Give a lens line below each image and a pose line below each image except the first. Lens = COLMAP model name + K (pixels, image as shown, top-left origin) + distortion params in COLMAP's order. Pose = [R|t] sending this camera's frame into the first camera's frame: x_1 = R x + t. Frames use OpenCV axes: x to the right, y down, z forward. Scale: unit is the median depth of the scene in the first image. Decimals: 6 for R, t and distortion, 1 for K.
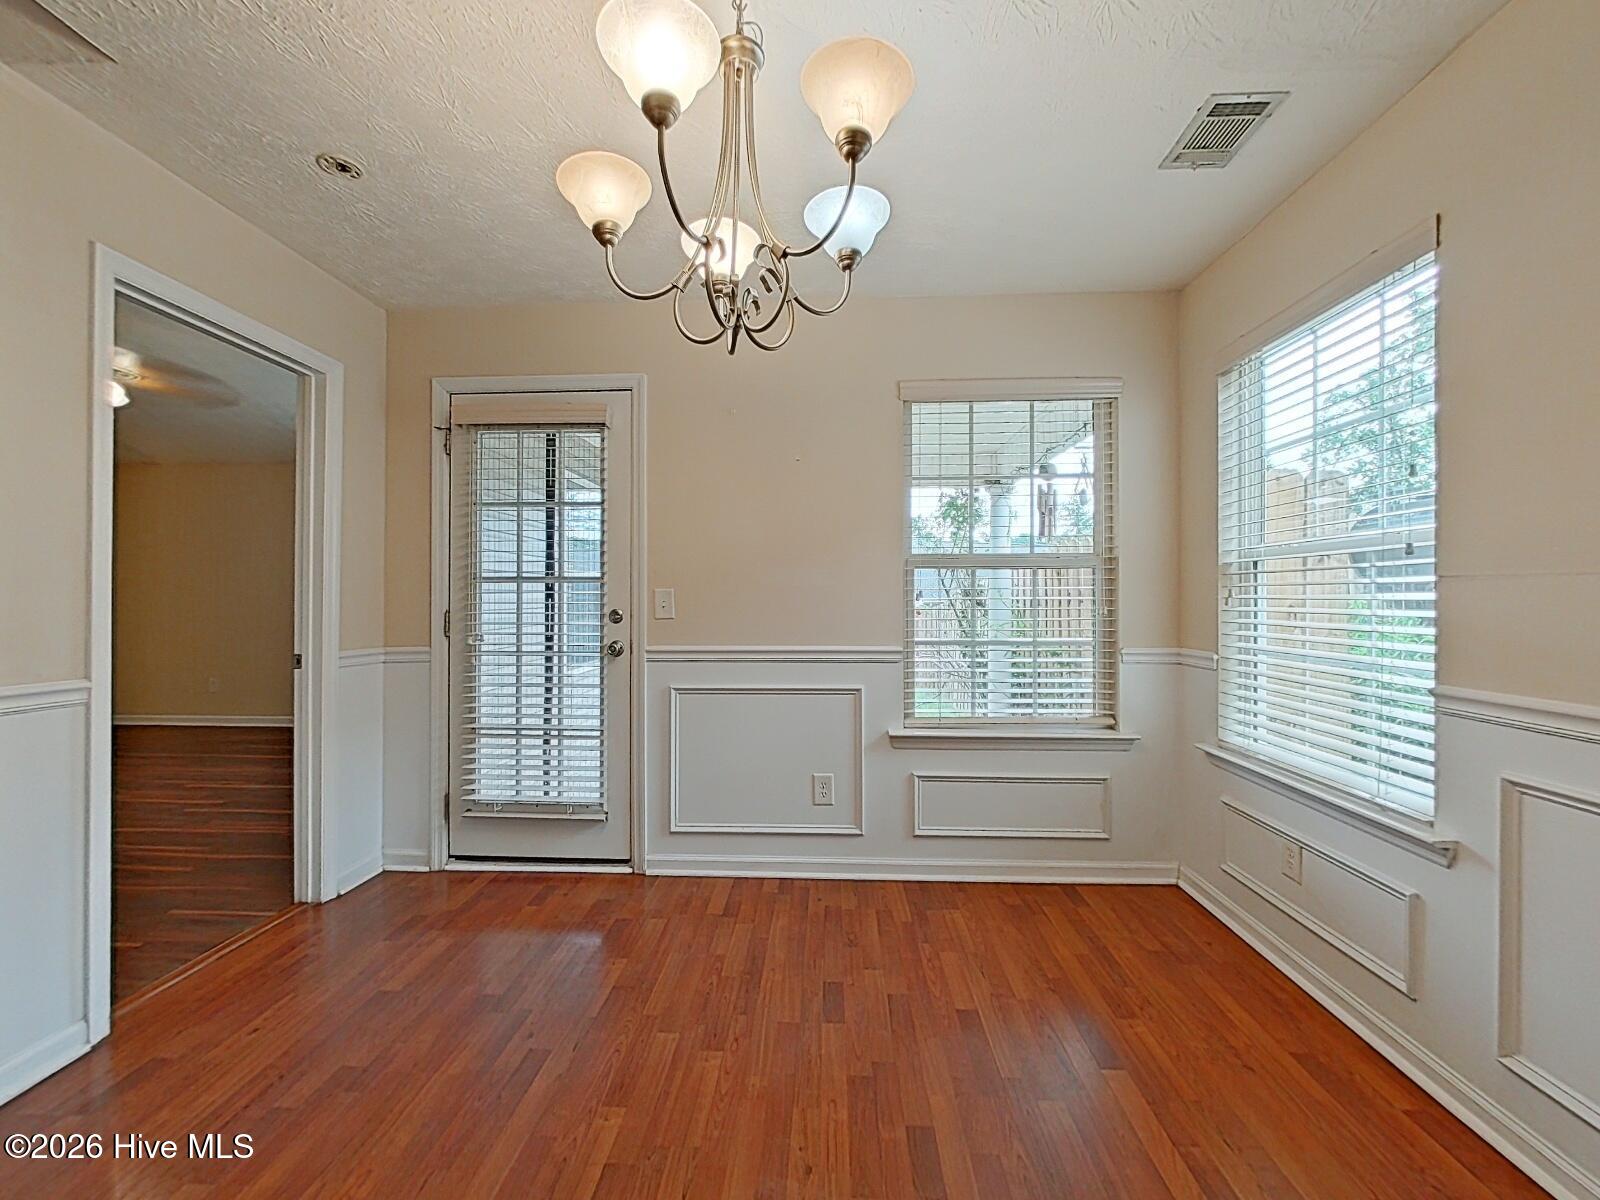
lens RADIAL K [[664.8, 0, 800.7], [0, 664.8, 591.6], [0, 0, 1]] dist [-0.009218, 0.000047]
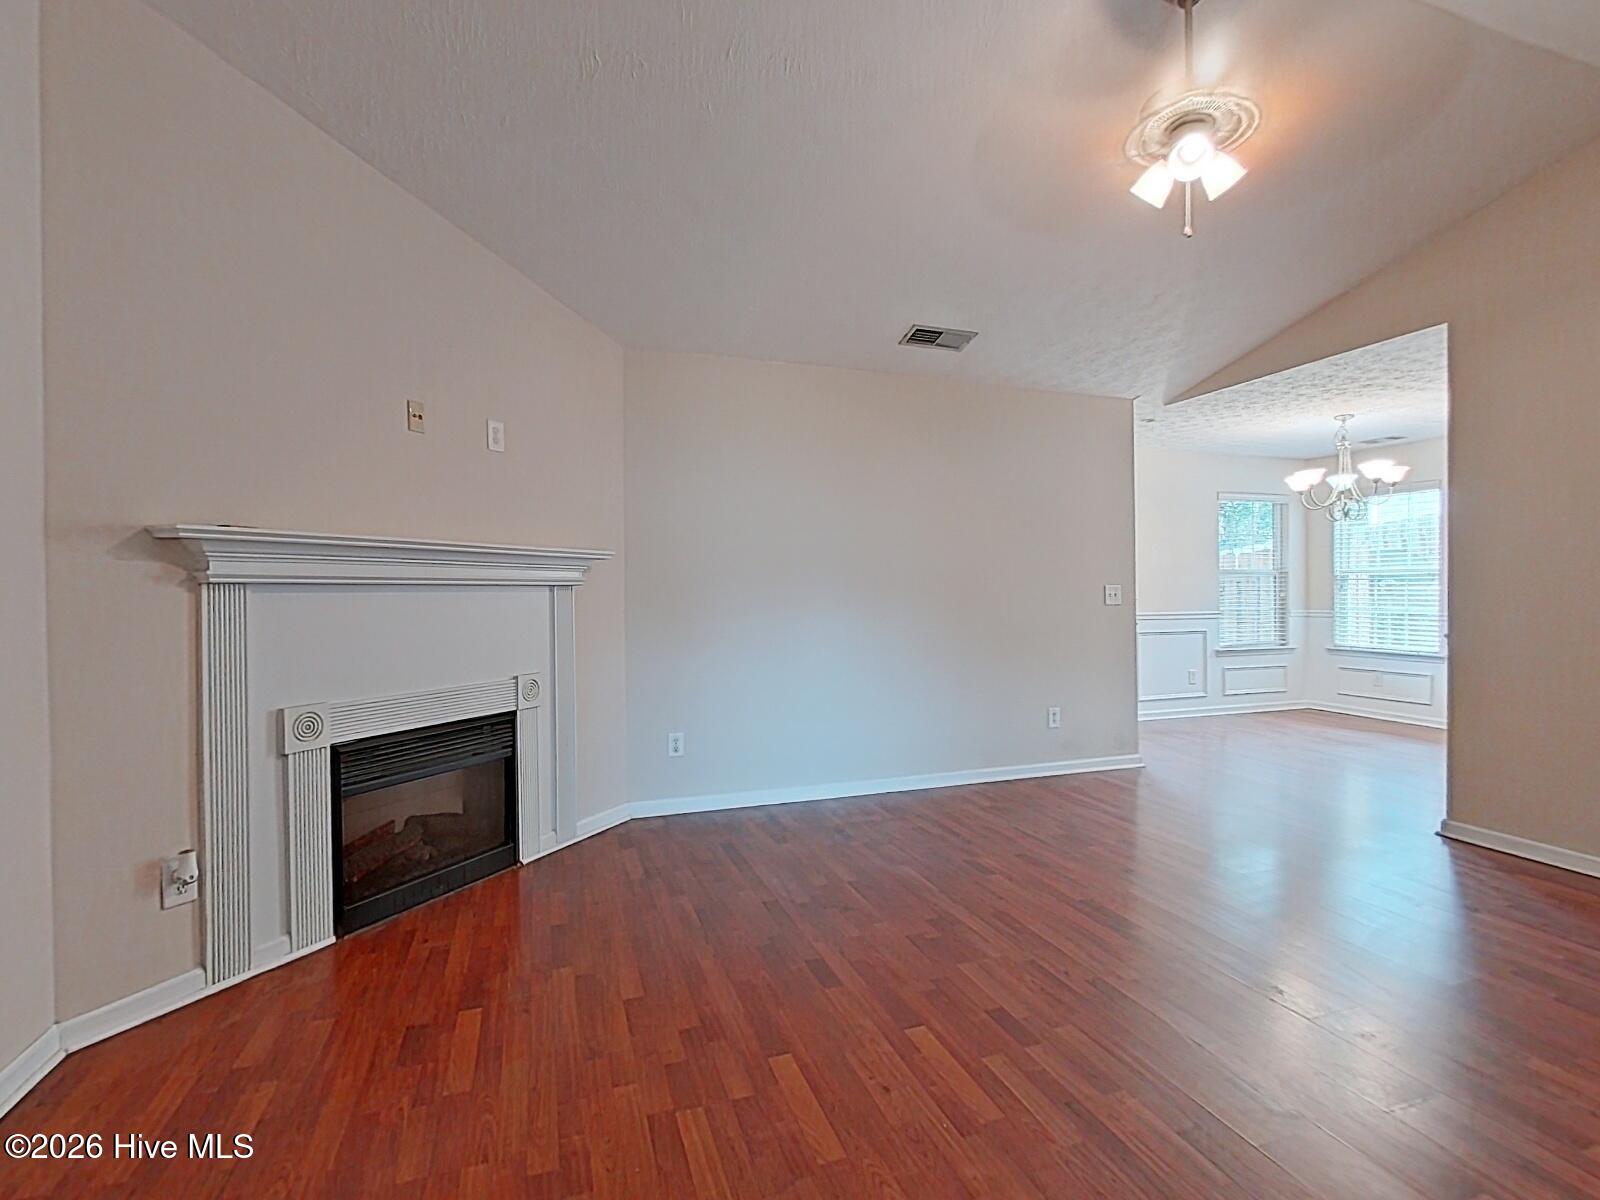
lens RADIAL K [[760.8, 0, 800.0], [0, 760.8, 600.0], [0, 0, 1]] dist [-0.004898, 0.000339]
pose [[0.931373, -0.008869, 0.363958, -2.147253], [0.003518, 0.999876, 0.015363, 0.000227], [-0.364049, -0.013028, 0.931289, -0.897799]]
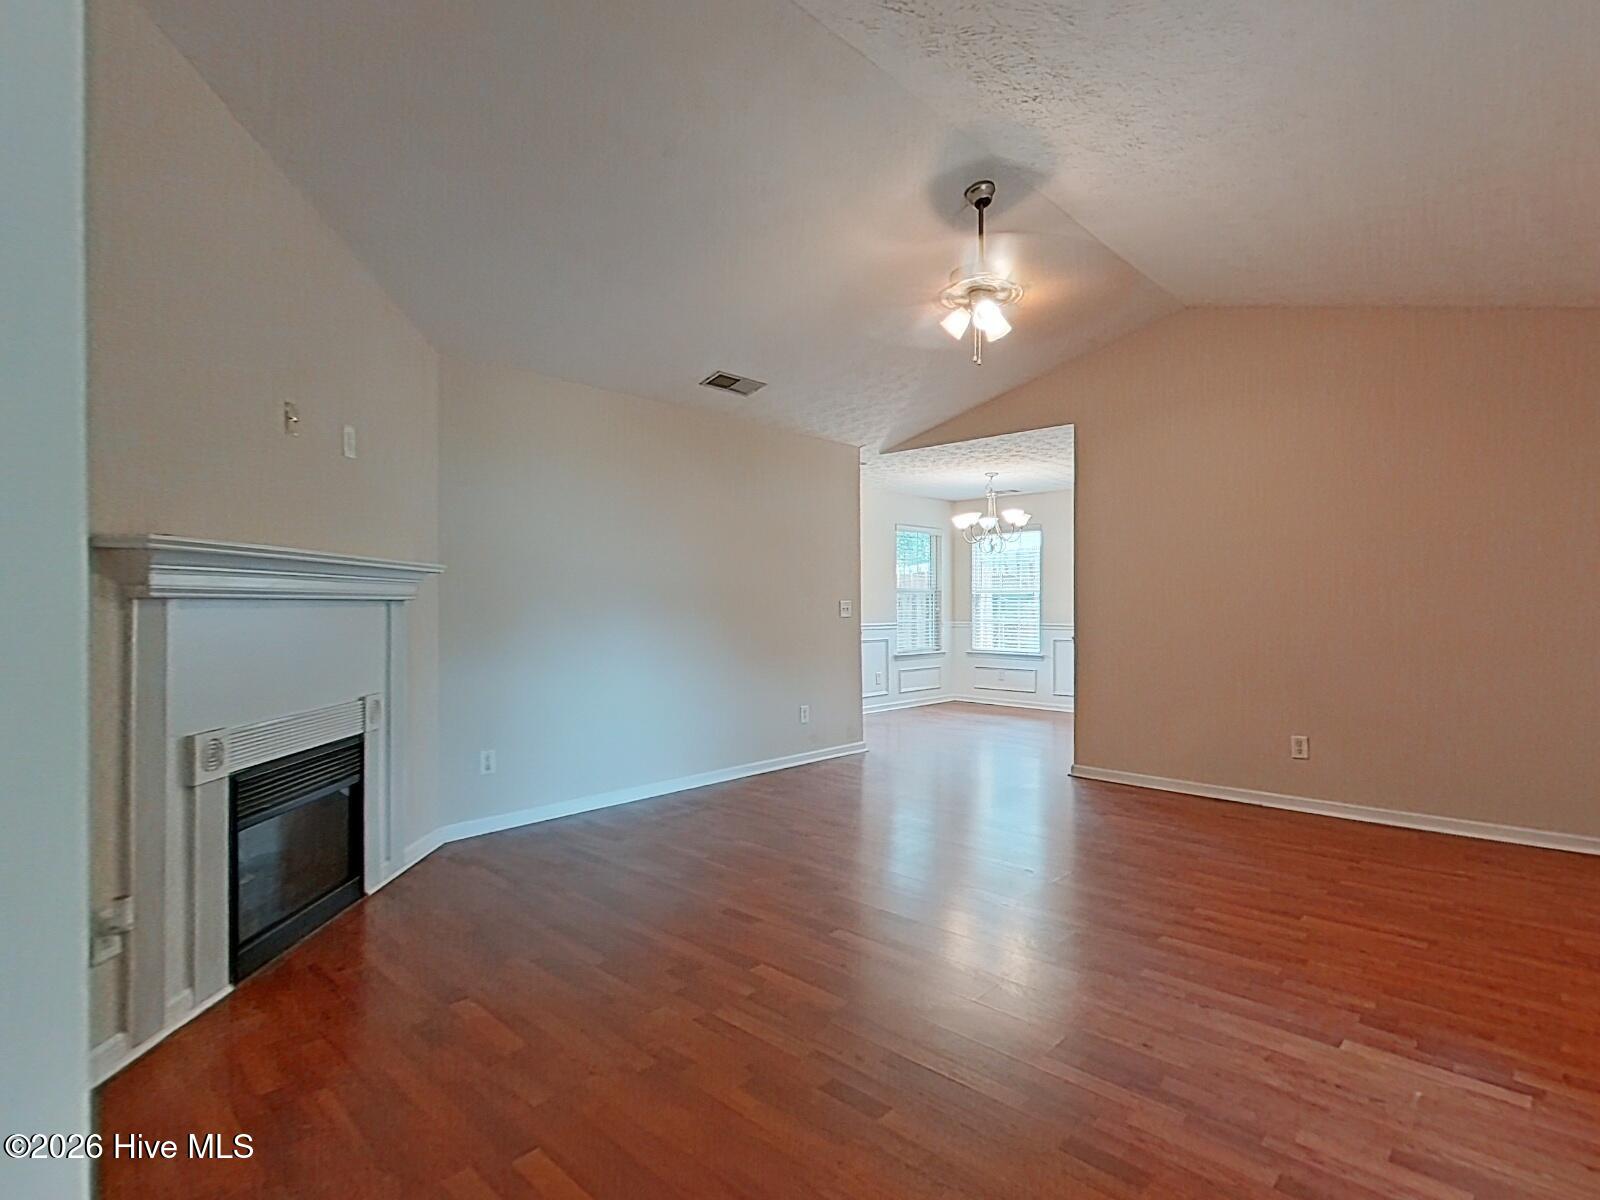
lens RADIAL K [[822.0, 0, 821.4], [0, 822.0, 608.8], [0, 0, 1]] dist [0.030520, -0.000634]
pose [[0.642732, -0.005825, 0.766069, -2.664202], [-0.002524, 0.999950, 0.009721, -0.007090], [-0.766087, -0.008182, 0.642685, -0.938150]]
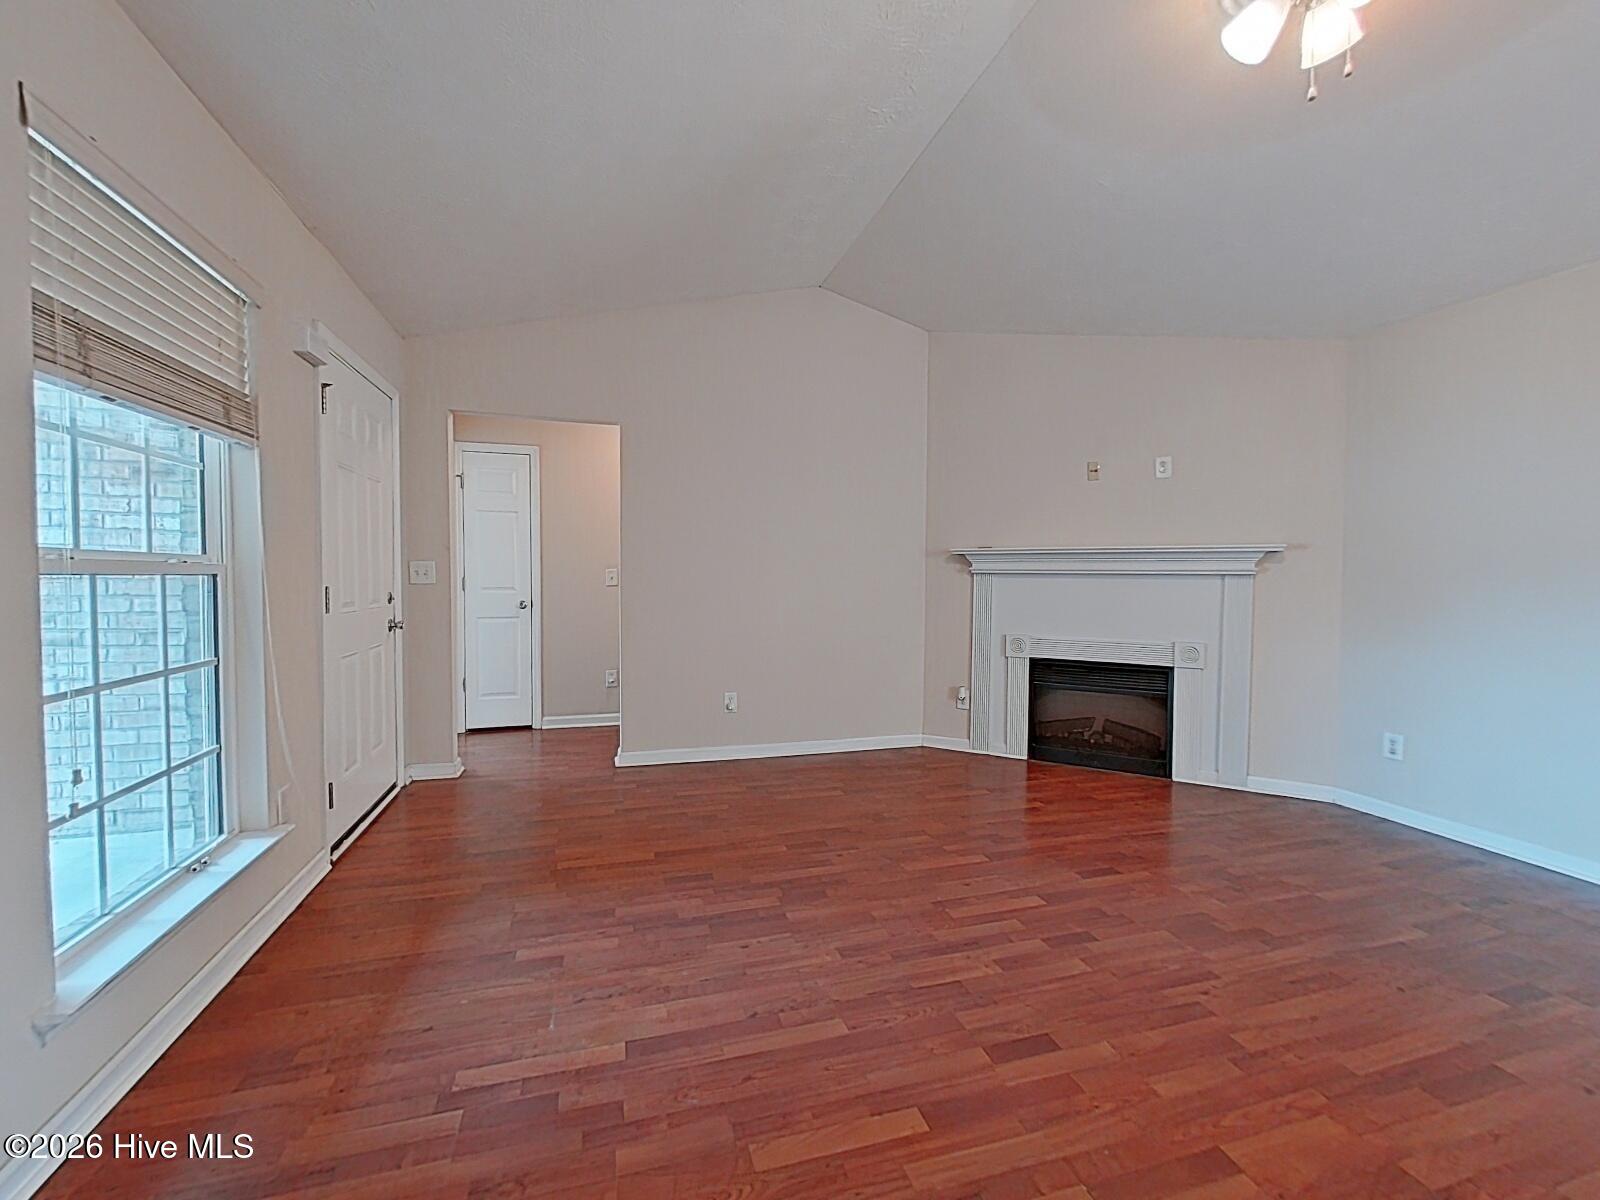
lens RADIAL K [[669.8, 0, 800.0], [0, 669.8, 600.0], [0, 0, 1]] dist [0.008022, 0.000028]
pose [[0.322151, 0.037395, -0.945949, -0.969564], [-0.006143, 0.999281, 0.037411, -0.000444], [0.946668, -0.006241, 0.322149, -0.839750]]
